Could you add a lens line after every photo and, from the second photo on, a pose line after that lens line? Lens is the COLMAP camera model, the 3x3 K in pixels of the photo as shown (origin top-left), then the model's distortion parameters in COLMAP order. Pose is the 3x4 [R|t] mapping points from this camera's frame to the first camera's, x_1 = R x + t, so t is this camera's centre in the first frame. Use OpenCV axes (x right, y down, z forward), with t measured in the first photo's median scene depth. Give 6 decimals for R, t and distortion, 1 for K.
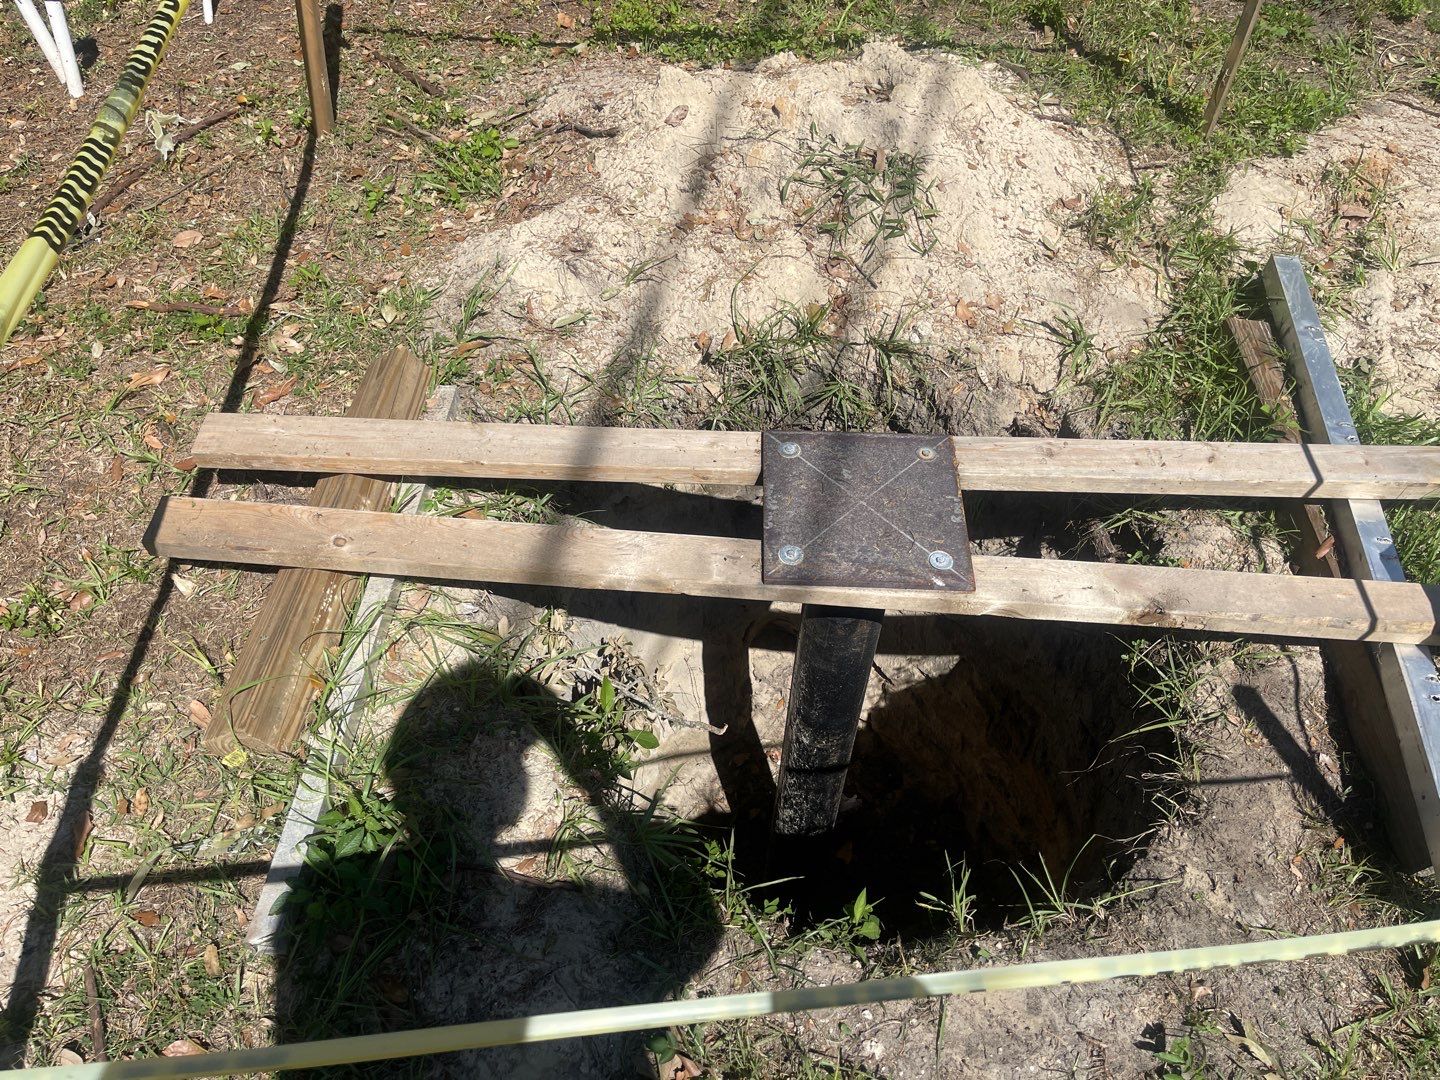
lens RADIAL K [[1085.9, 0, 725.8], [0, 1085.9, 532.6], [0, 0, 1]] dist [0.083963, -0.117630]
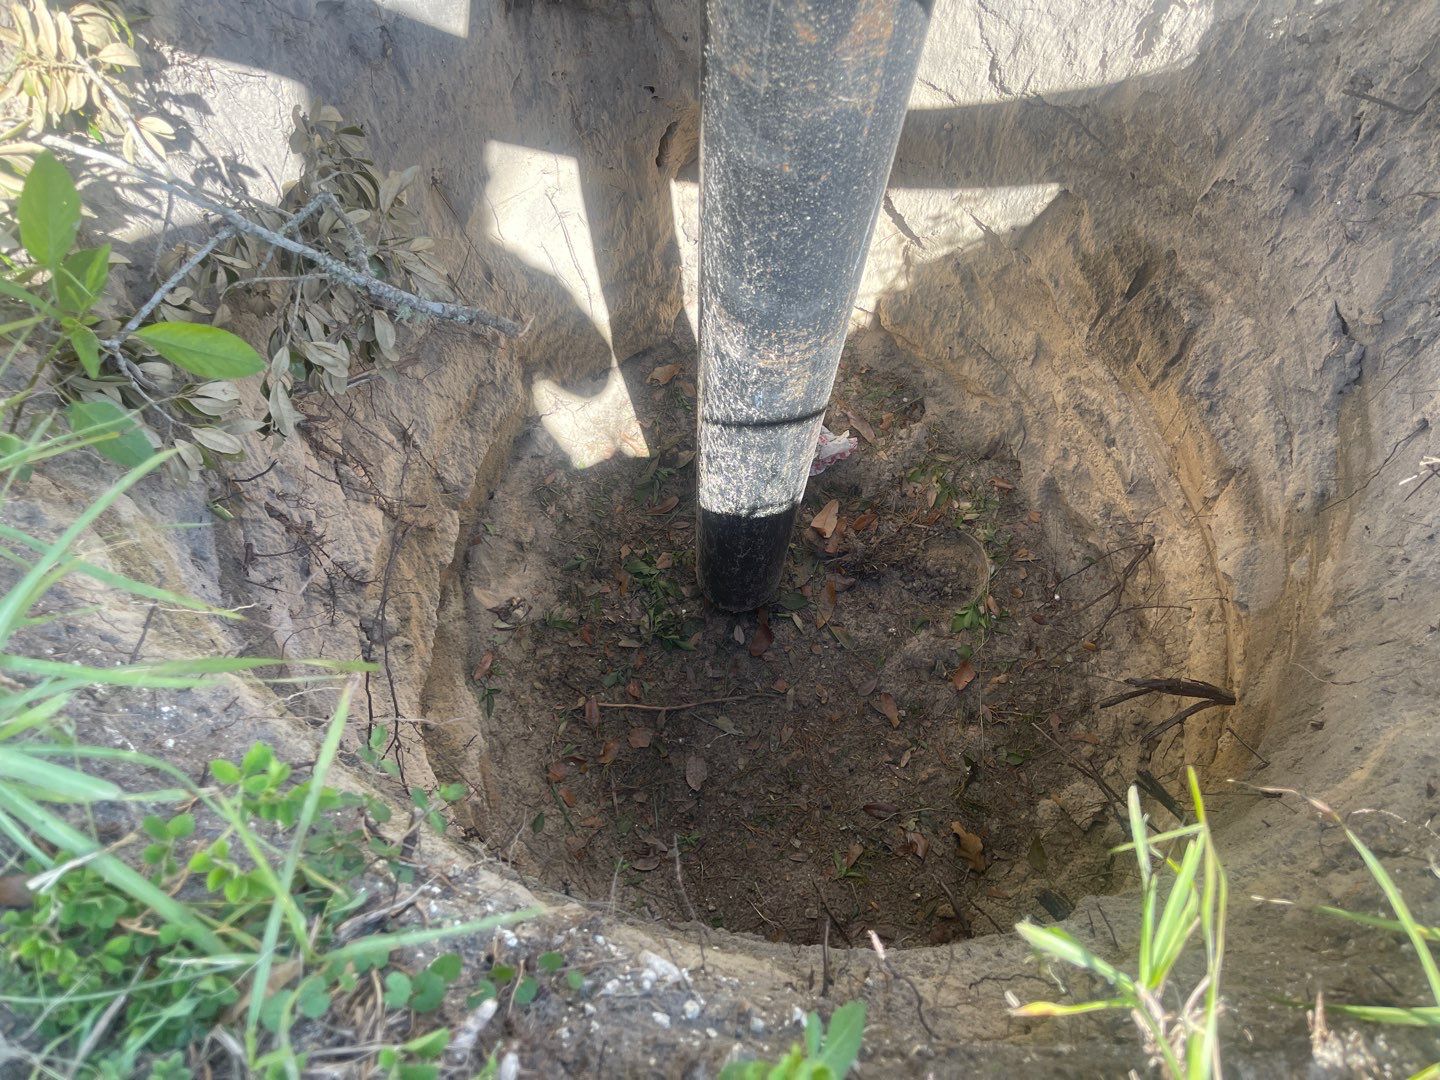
lens RADIAL K [[1085.9, 0, 725.8], [0, 1085.9, 532.6], [0, 0, 1]] dist [0.083963, -0.117630]
pose [[0.999905, 0.011296, -0.007845, 0.057916], [-0.007704, 0.932573, 0.360899, 0.074571], [0.011392, -0.360804, 0.932572, 0.422717]]
